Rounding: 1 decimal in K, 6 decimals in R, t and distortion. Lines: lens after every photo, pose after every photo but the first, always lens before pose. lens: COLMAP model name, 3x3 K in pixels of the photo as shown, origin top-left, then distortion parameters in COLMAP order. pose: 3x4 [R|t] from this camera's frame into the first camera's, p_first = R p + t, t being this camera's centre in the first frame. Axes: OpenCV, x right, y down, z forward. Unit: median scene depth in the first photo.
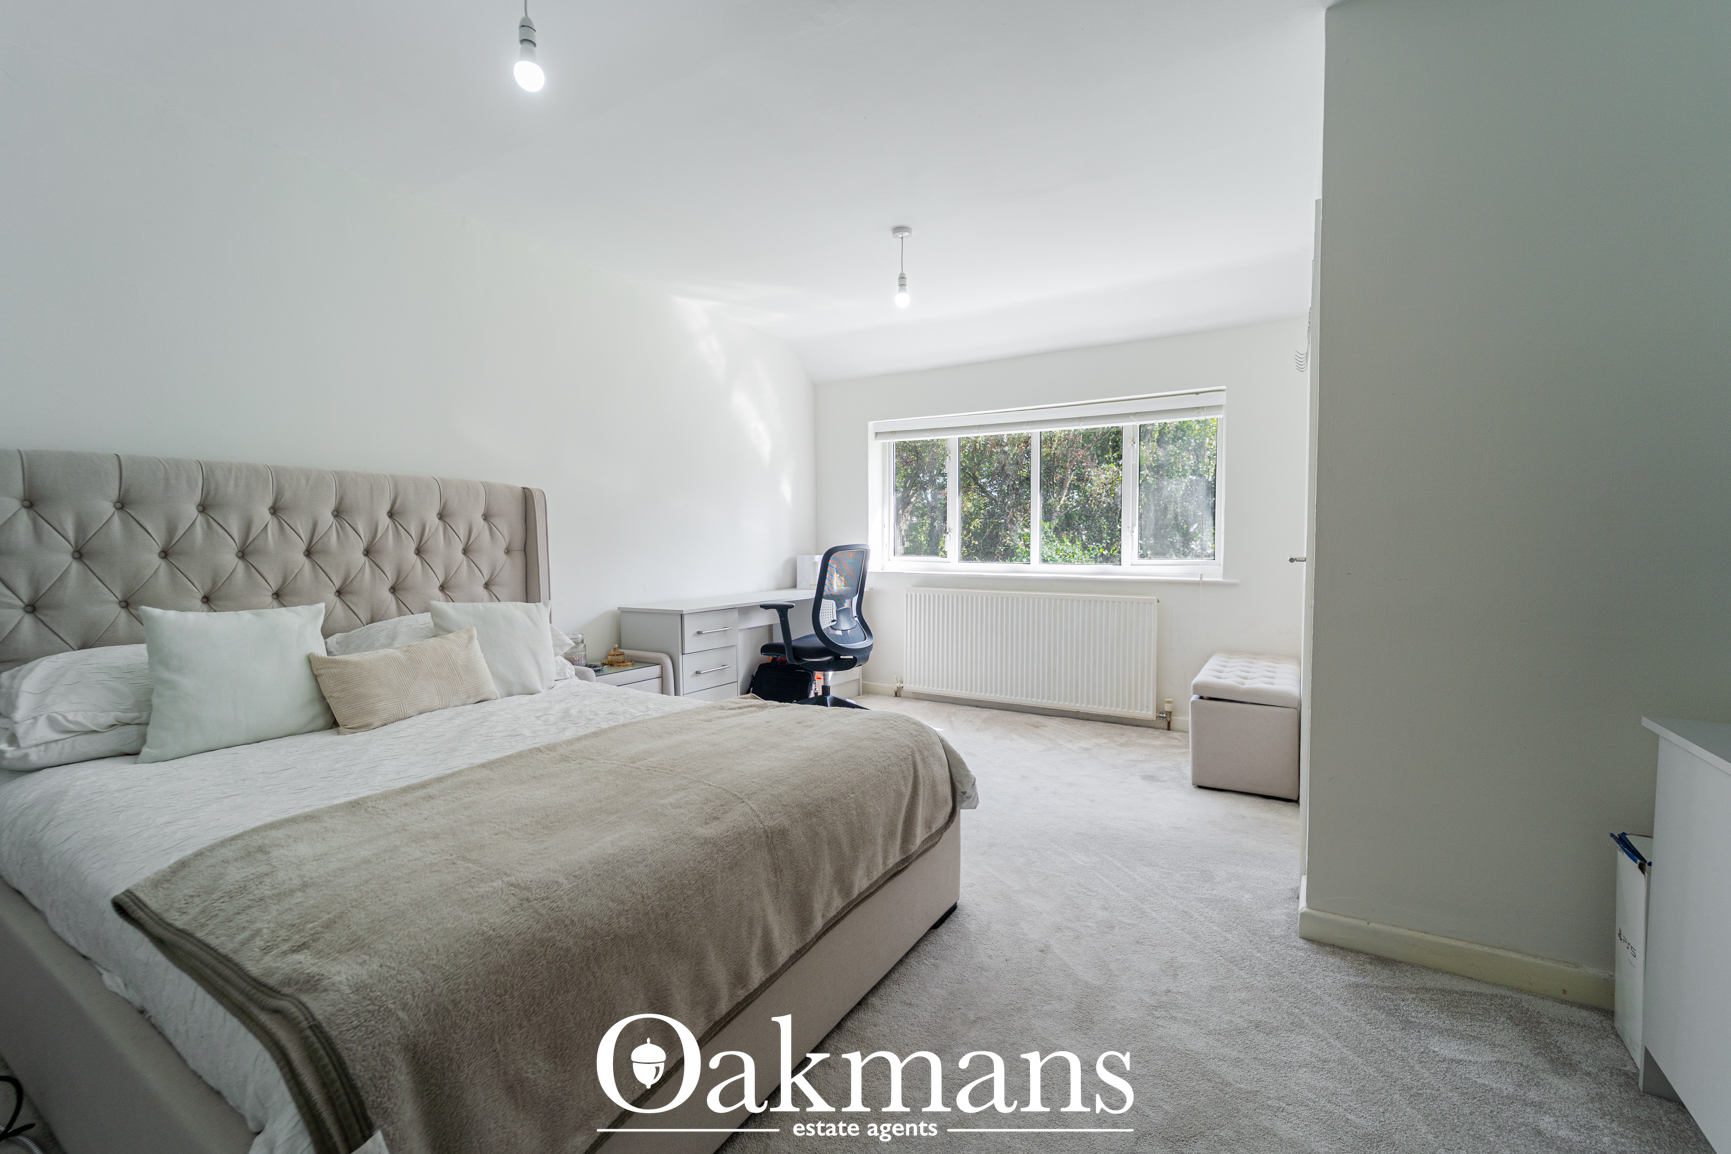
lens RADIAL K [[708.1, 0, 863.3], [0, 708.1, 570.3], [0, 0, 1]] dist [-0.007809, 0.000023]
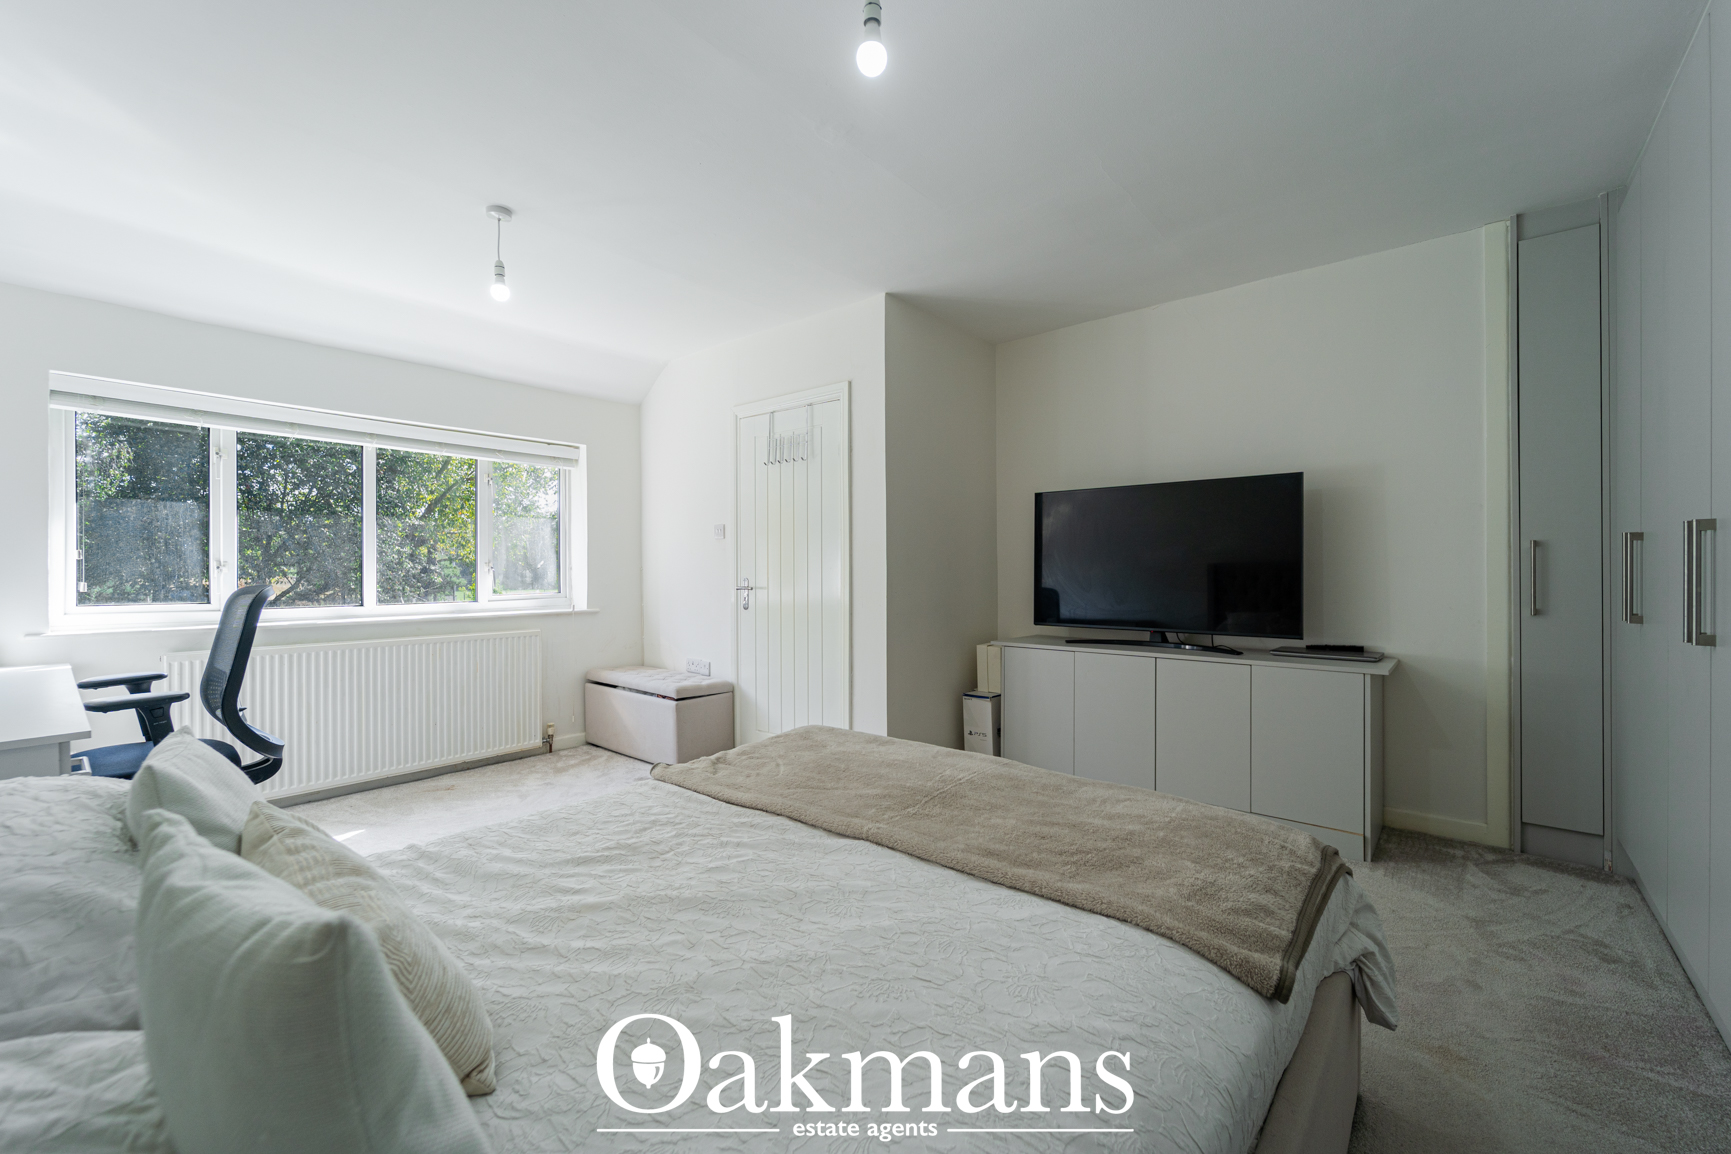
lens RADIAL K [[708.1, 0, 863.3], [0, 708.1, 570.3], [0, 0, 1]] dist [-0.007809, 0.000023]
pose [[0.138711, 0.004206, 0.990324, -0.566101], [0.041896, 0.999071, -0.010111, -0.019507], [-0.989446, 0.042893, 0.138406, 0.370721]]
